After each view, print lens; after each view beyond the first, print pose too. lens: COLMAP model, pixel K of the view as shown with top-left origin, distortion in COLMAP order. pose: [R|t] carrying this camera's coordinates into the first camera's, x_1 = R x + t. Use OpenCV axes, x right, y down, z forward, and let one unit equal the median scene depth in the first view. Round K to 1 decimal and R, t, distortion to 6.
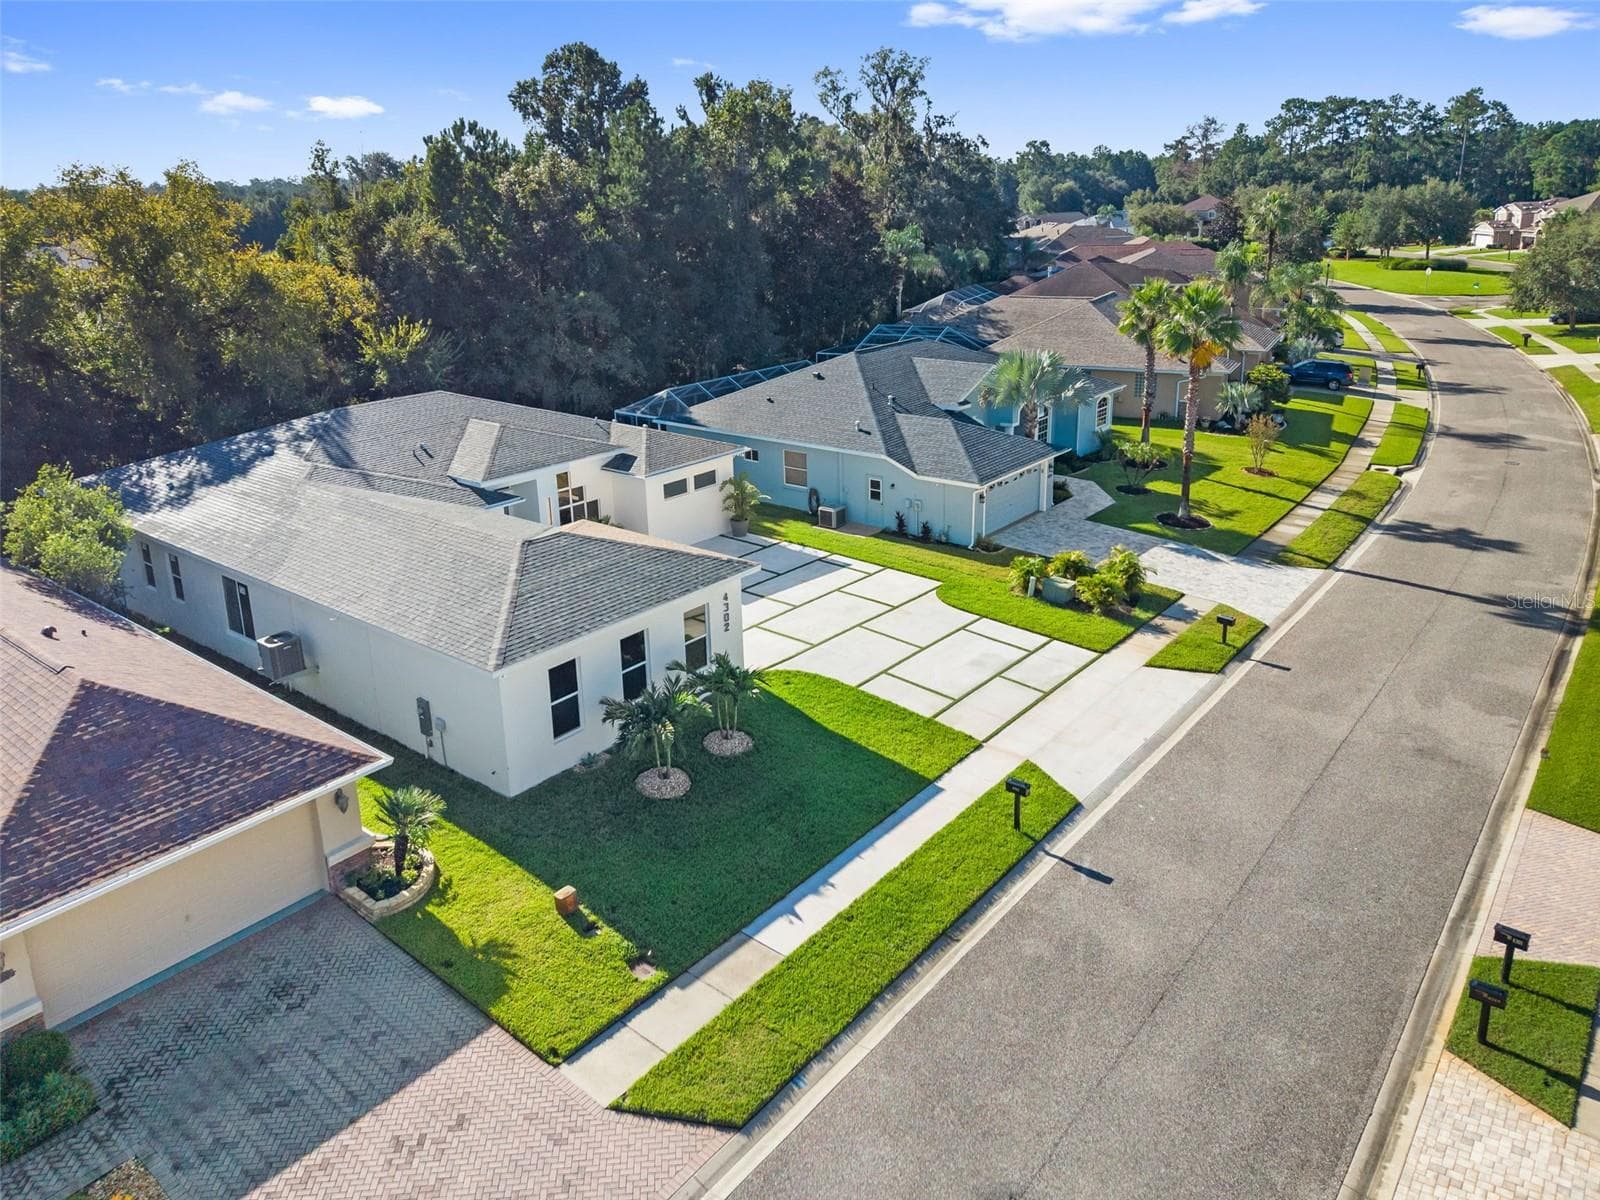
lens RADIAL K [[1089.8, 0, 812.9], [0, 1089.8, 489.1], [0, 0, 1]] dist [0.015258, -0.007979]
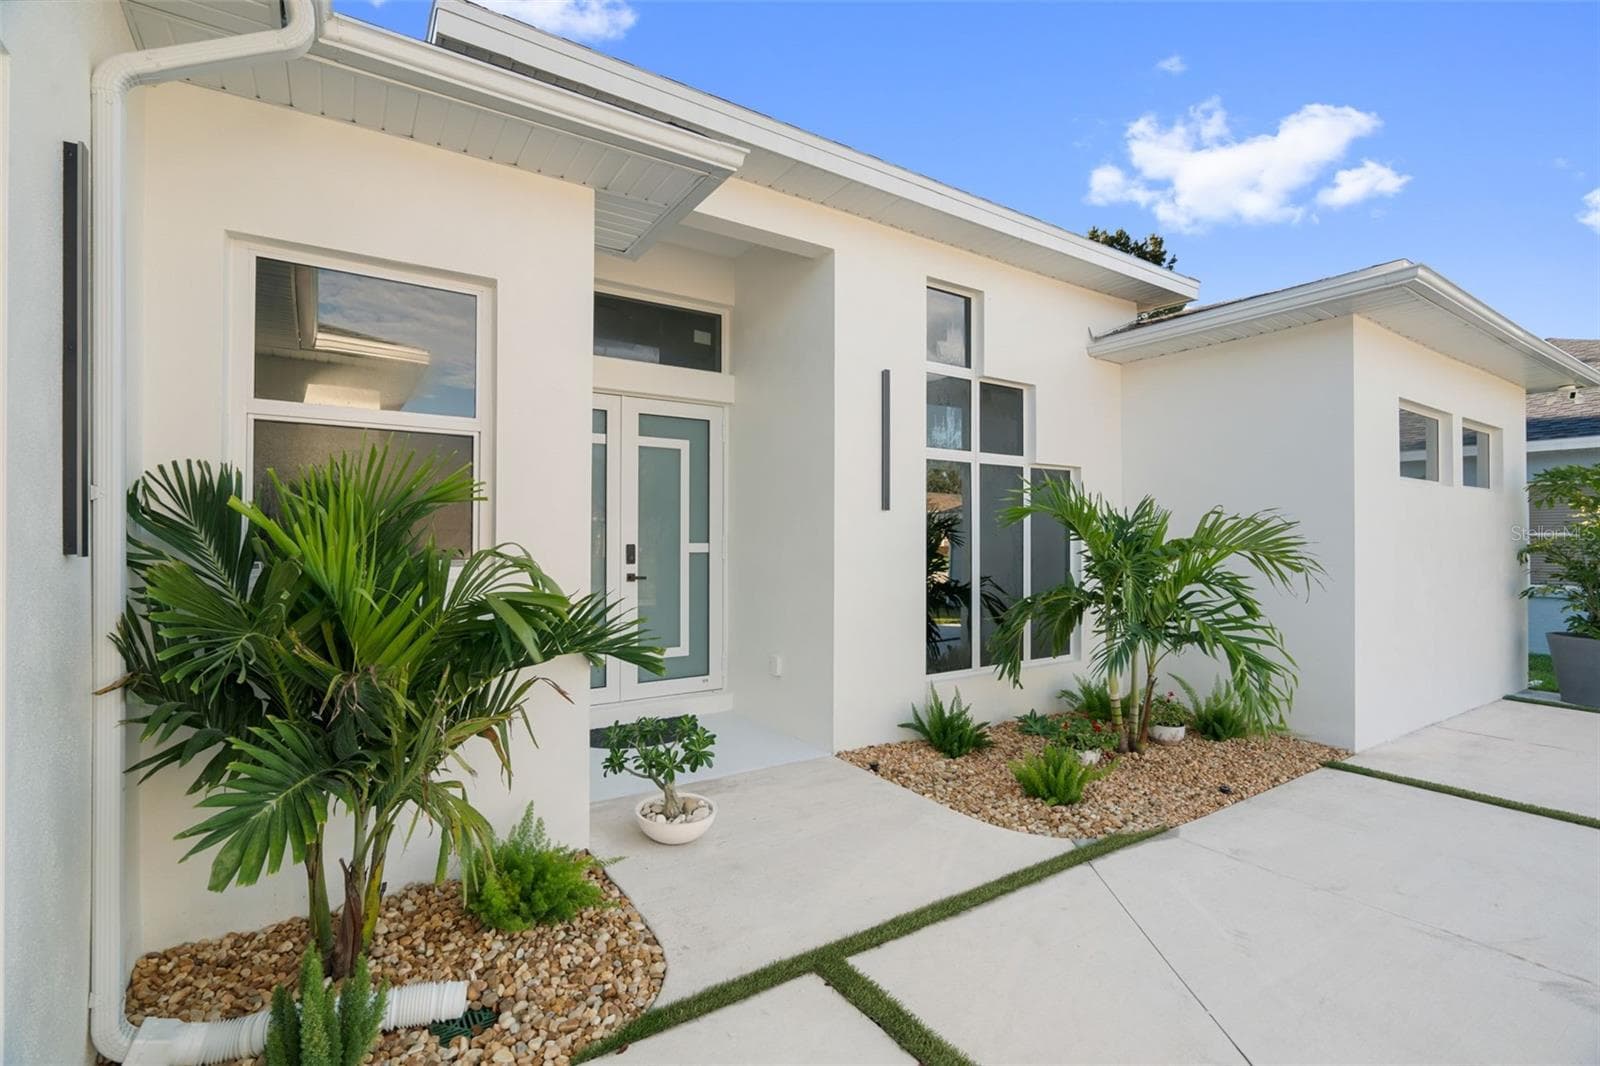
lens RADIAL K [[724.6, 0, 800.0], [0, 724.6, 533.0], [0, 0, 1]] dist [-0.004298, 0.000177]
pose [[0.956748, 0.020777, -0.290177, -0.235746], [-0.098078, 0.962089, -0.254491, 0.077240], [0.273888, 0.271944, 0.922514, 0.954528]]
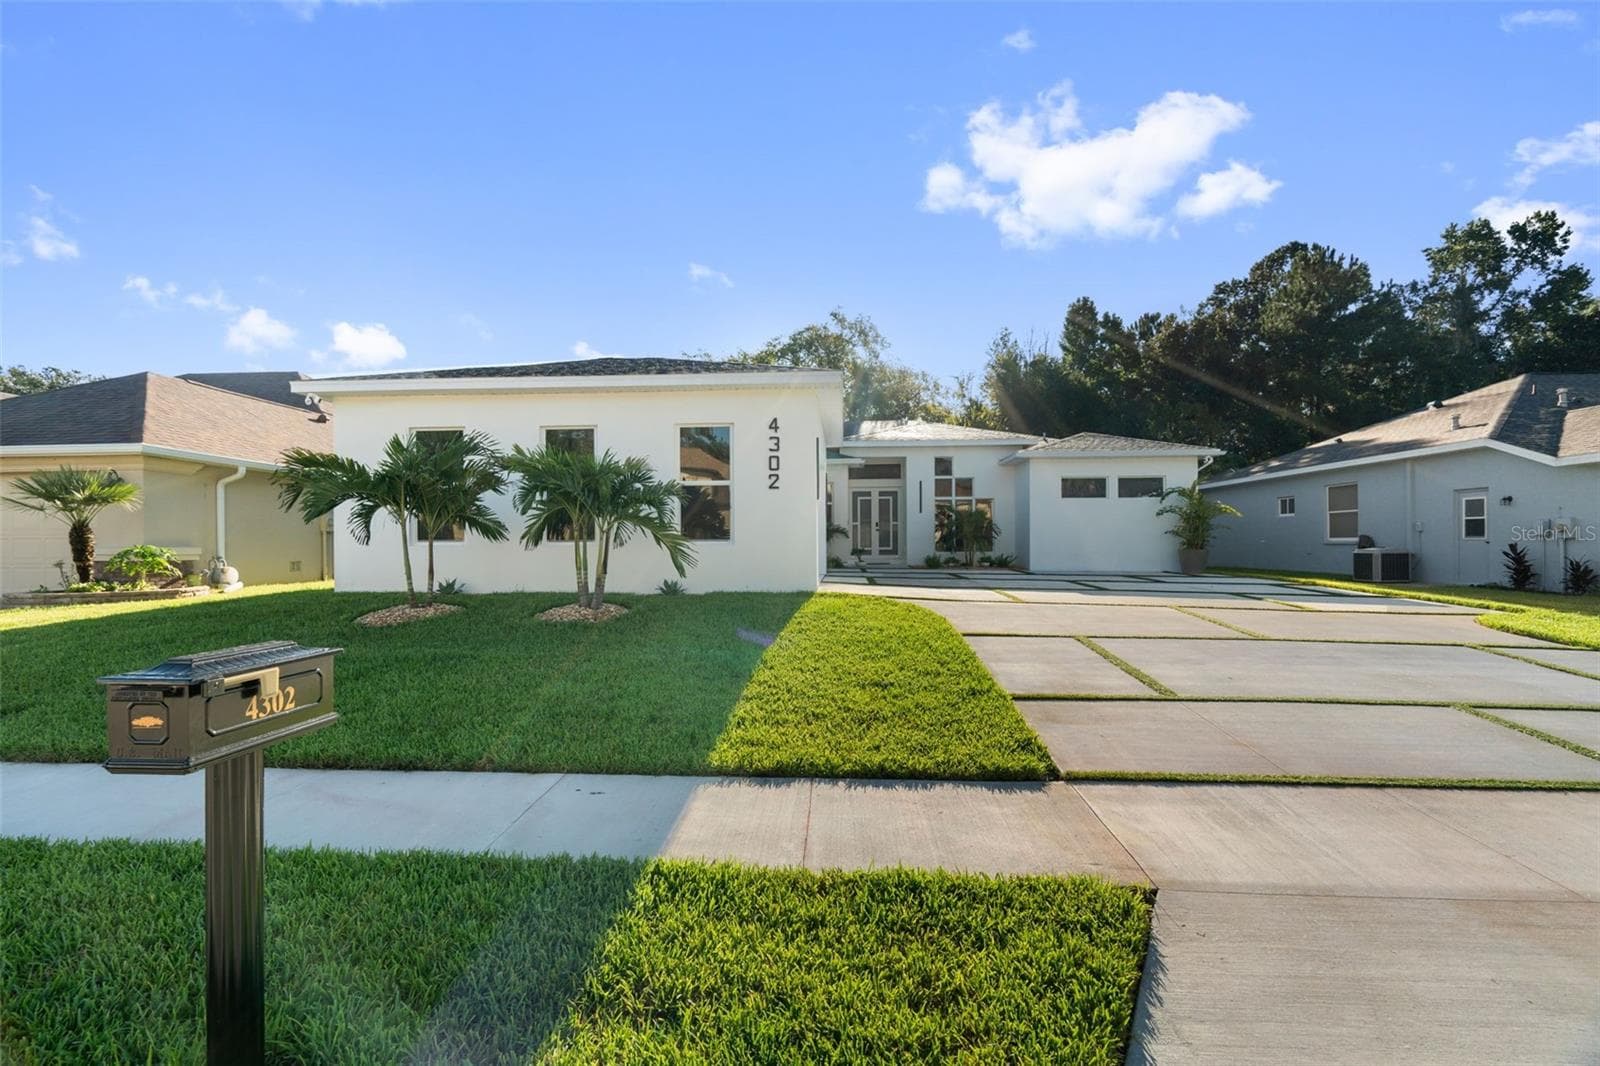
lens RADIAL K [[724.6, 0, 800.0], [0, 724.6, 533.0], [0, 0, 1]] dist [-0.004298, 0.000177]
pose [[0.578157, 0.013151, -0.815820, 0.193223], [-0.221987, 0.964688, -0.141768, 0.165286], [0.785147, 0.263066, 0.560661, 0.656695]]
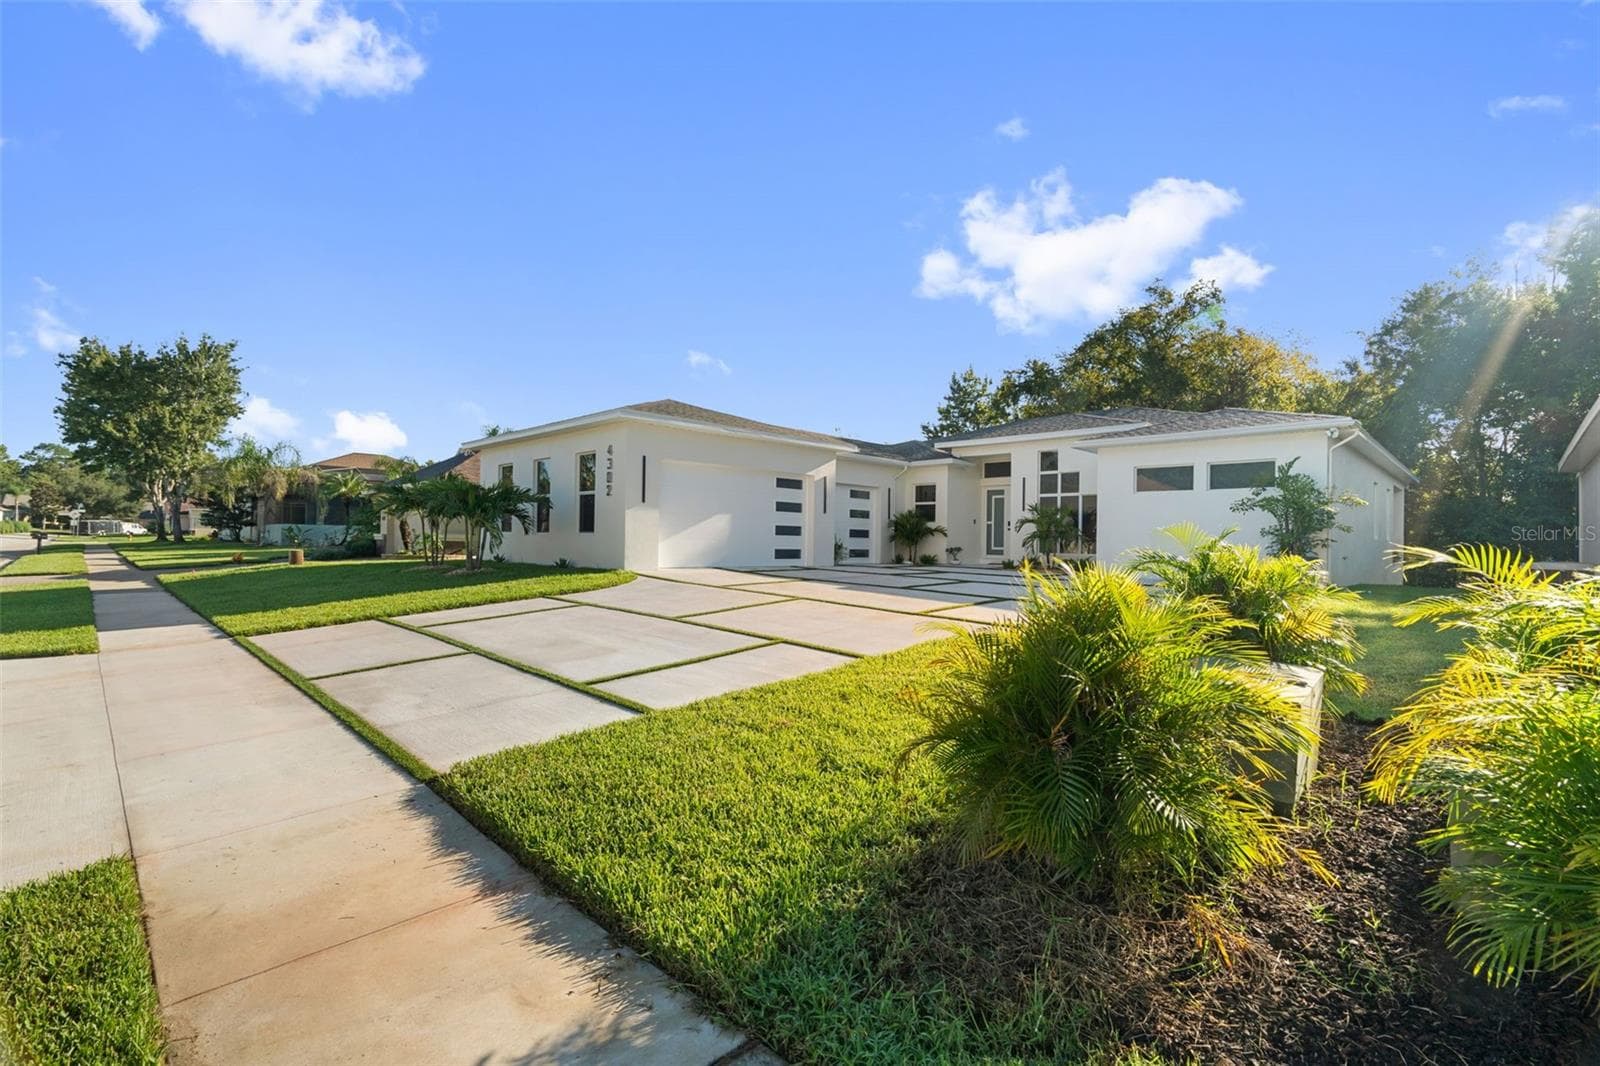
lens RADIAL K [[724.6, 0, 800.0], [0, 724.6, 533.0], [0, 0, 1]] dist [-0.004298, 0.000177]
pose [[-0.096091, 0.009479, -0.995327, 0.347838], [-0.274427, 0.960947, 0.035645, 0.081880], [0.956795, 0.276570, -0.089737, 0.971052]]
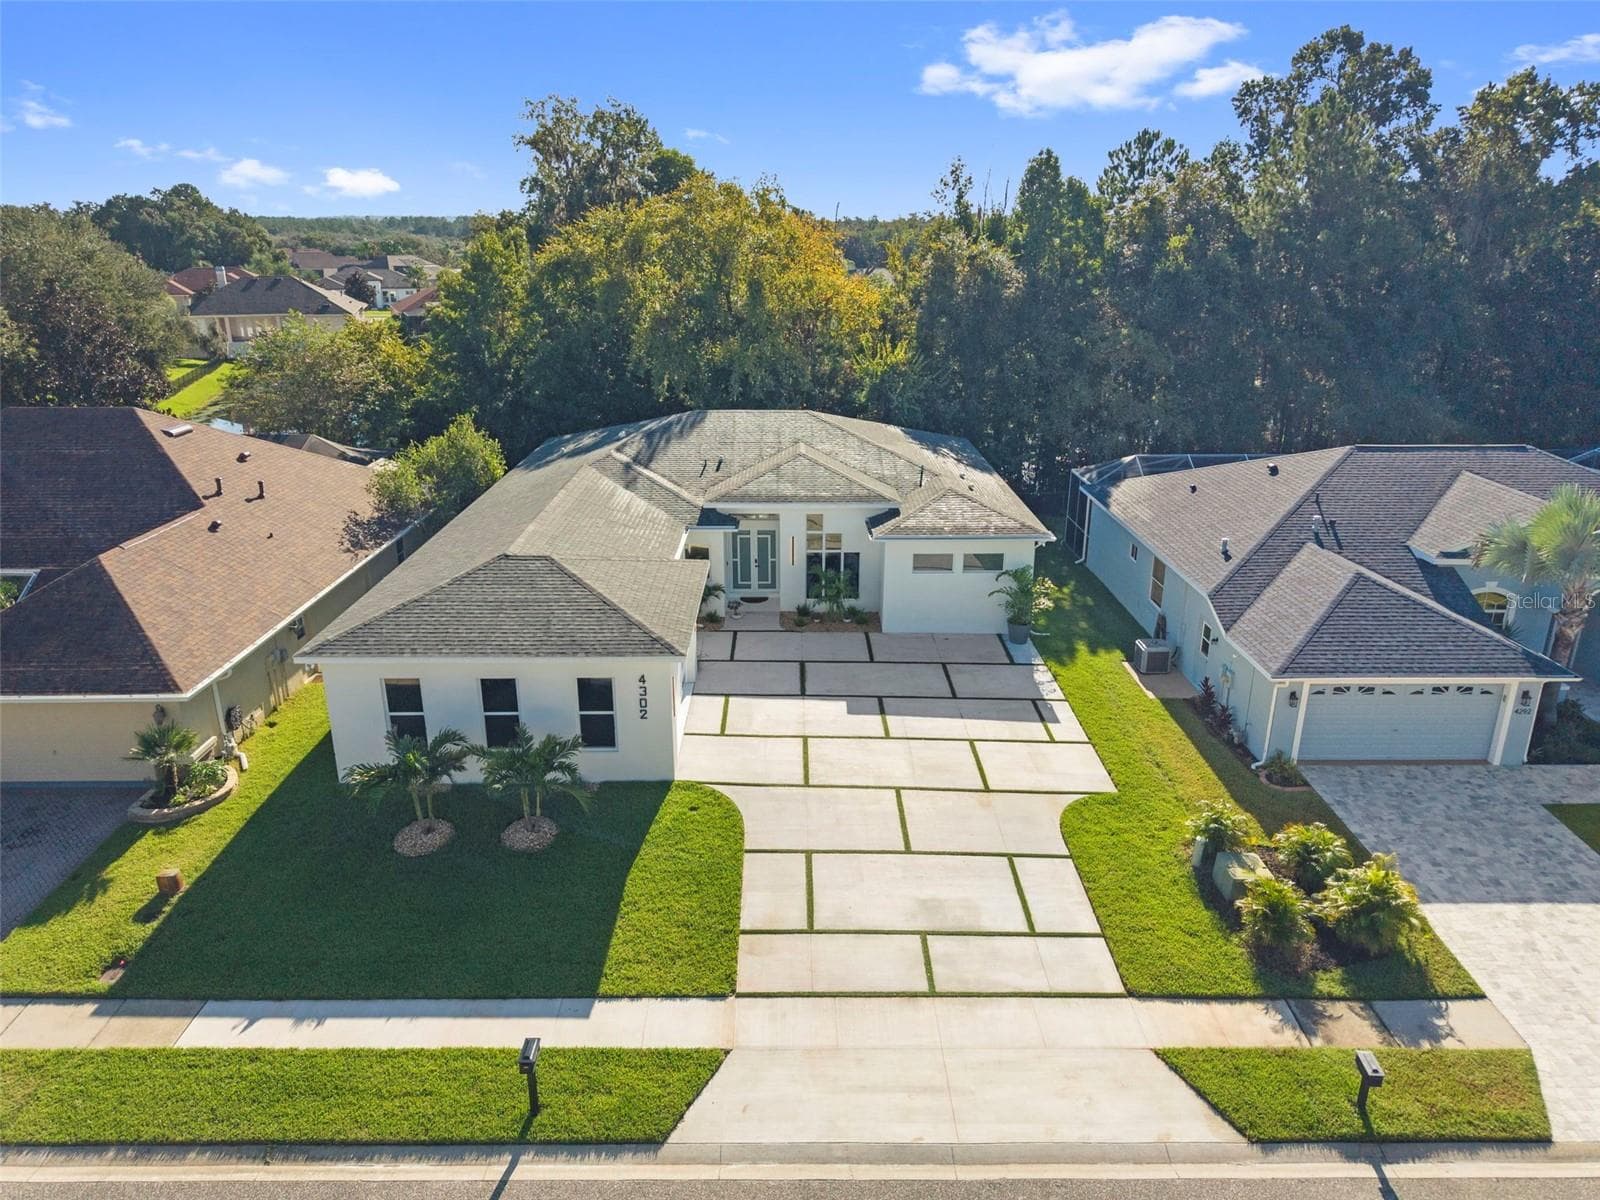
lens RADIAL K [[1069.3, 0, 812.4], [0, 1069.3, 596.7], [0, 0, 1]] dist [0.007328, -0.005767]
pose [[0.642619, 0.271195, -0.716585, 0.468078], [-0.221370, 0.961094, 0.165210, -0.103944], [0.733510, 0.052463, 0.677651, 0.431574]]
